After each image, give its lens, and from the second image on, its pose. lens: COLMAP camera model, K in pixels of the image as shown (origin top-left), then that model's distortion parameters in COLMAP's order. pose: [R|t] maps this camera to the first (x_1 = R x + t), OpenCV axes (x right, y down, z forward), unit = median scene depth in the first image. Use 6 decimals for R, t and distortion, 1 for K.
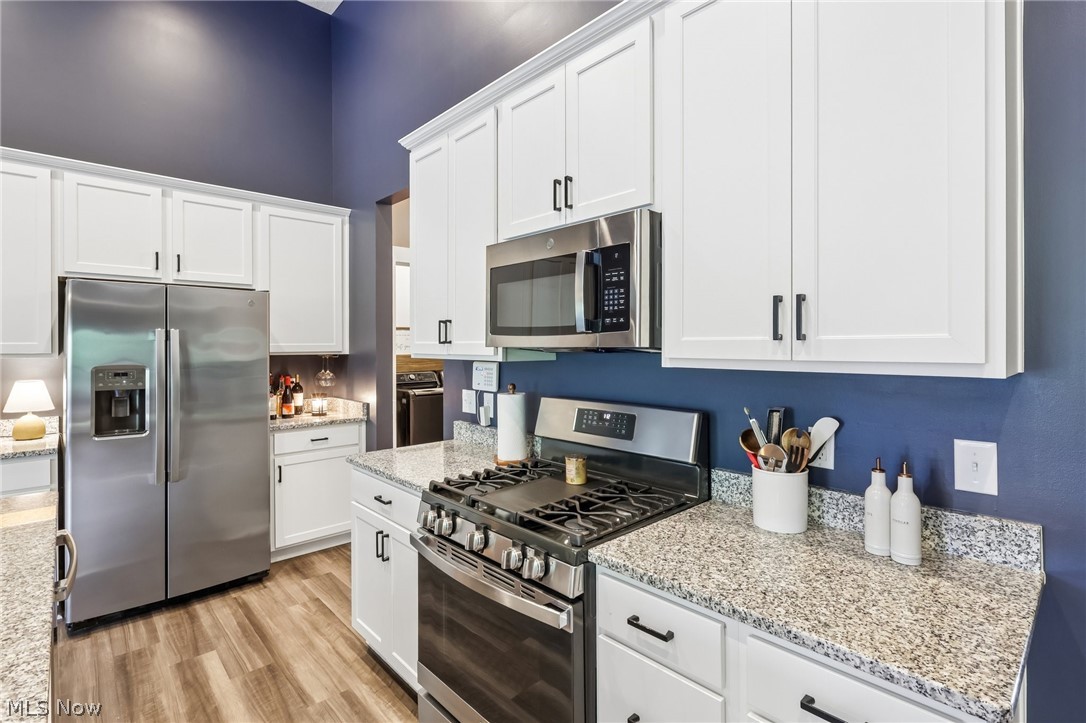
lens RADIAL K [[514.4, 0, 545.6], [0, 514.4, 346.6], [0, 0, 1]] dist [0.000206, 0.000590]
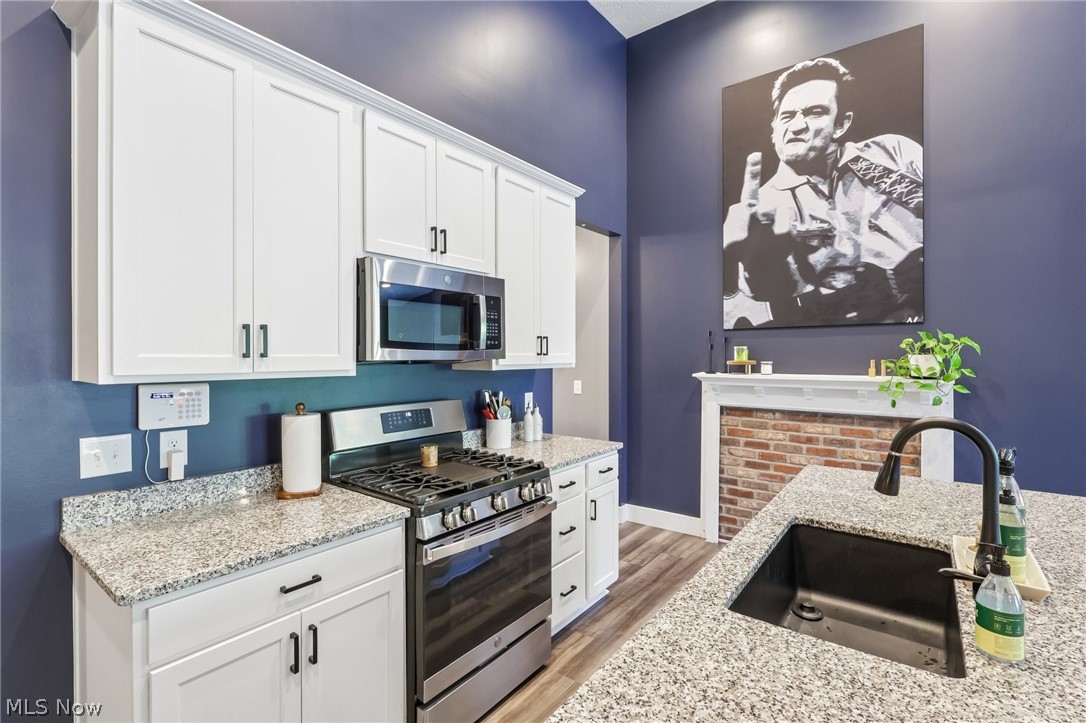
lens RADIAL K [[503.0, 0, 541.9], [0, 503.0, 355.6], [0, 0, 1]] dist [-0.002751, -0.000375]
pose [[-0.167742, 0.000082, 0.985831, -0.855567], [0.003590, 0.999993, 0.000527, -0.006021], [-0.985824, 0.003627, -0.167741, 0.655254]]
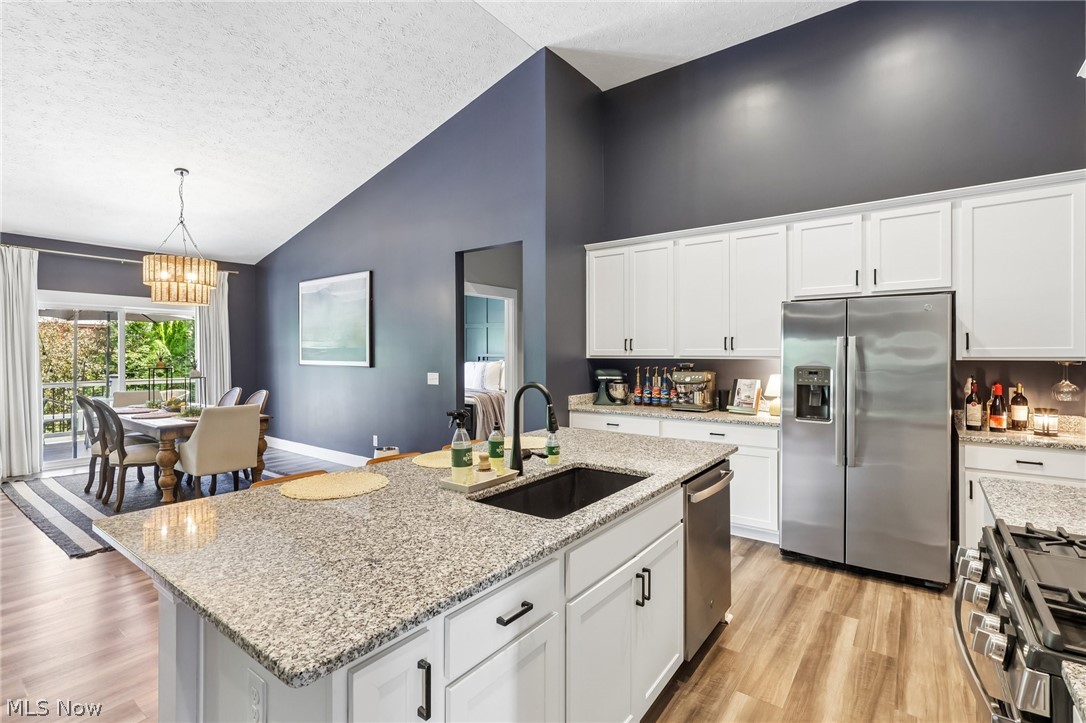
lens RADIAL K [[503.0, 0, 541.9], [0, 503.0, 355.6], [0, 0, 1]] dist [-0.002751, -0.000375]
pose [[0.175002, 0.006987, -0.984543, 0.296123], [0.001824, 0.999971, 0.007421, 0.000279], [0.984566, -0.003094, 0.174984, 0.115715]]
